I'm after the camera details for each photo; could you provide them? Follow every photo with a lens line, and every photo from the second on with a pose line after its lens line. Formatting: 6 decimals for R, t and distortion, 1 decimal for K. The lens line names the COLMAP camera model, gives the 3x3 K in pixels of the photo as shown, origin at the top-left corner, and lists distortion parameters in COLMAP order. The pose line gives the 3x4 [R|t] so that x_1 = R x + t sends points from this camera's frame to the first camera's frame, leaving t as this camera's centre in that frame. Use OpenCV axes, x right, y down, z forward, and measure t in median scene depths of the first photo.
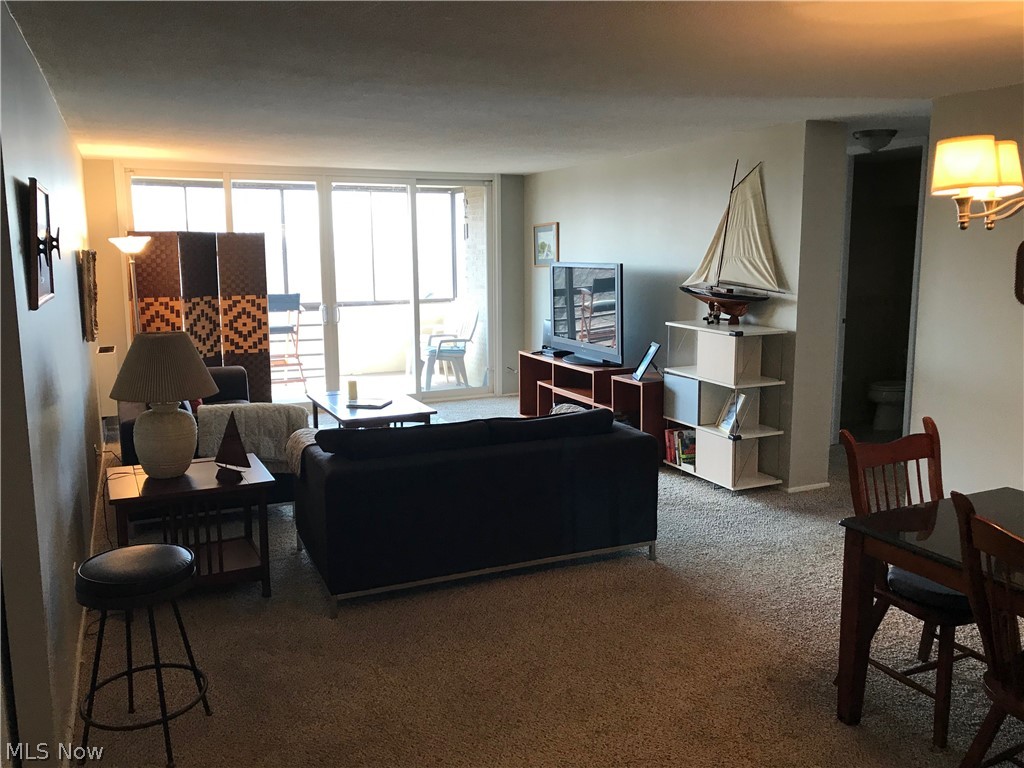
lens RADIAL K [[837.7, 0, 479.2], [0, 837.7, 384.8], [0, 0, 1]] dist [-0.066697, -0.000820]
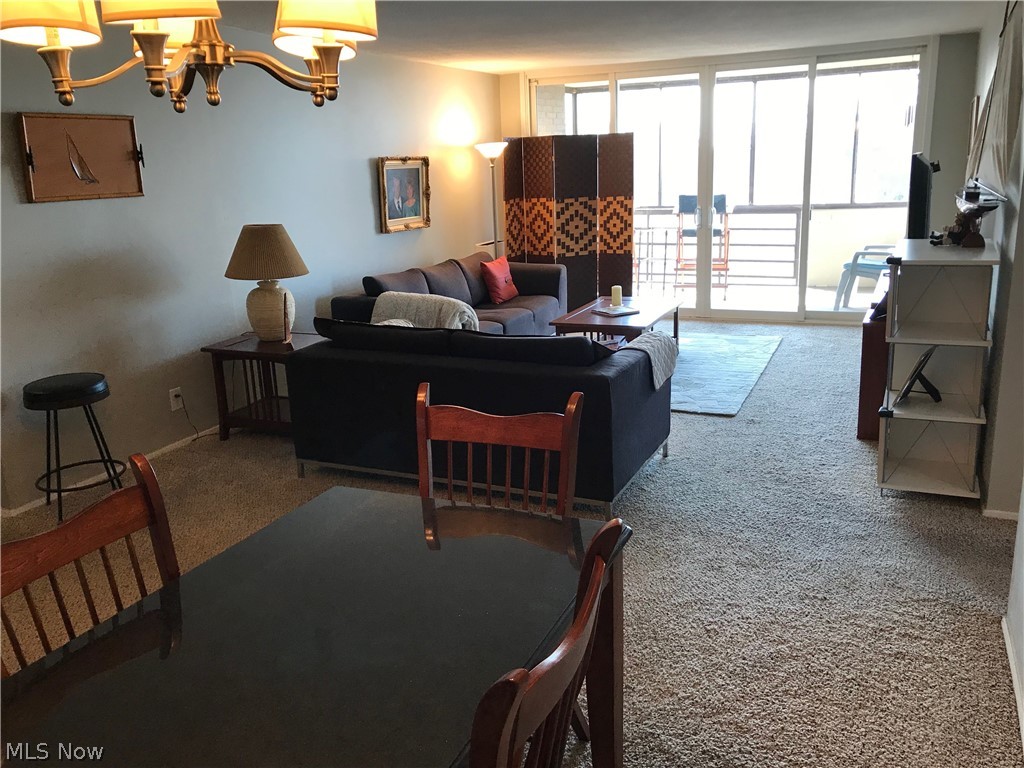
lens RADIAL K [[837.7, 0, 479.2], [0, 837.7, 384.8], [0, 0, 1]] dist [-0.066697, -0.000820]
pose [[0.660128, 0.170521, -0.731542, 0.391779], [-0.076676, 0.984102, 0.160202, -0.031342], [0.747229, -0.049662, 0.662708, 0.187954]]
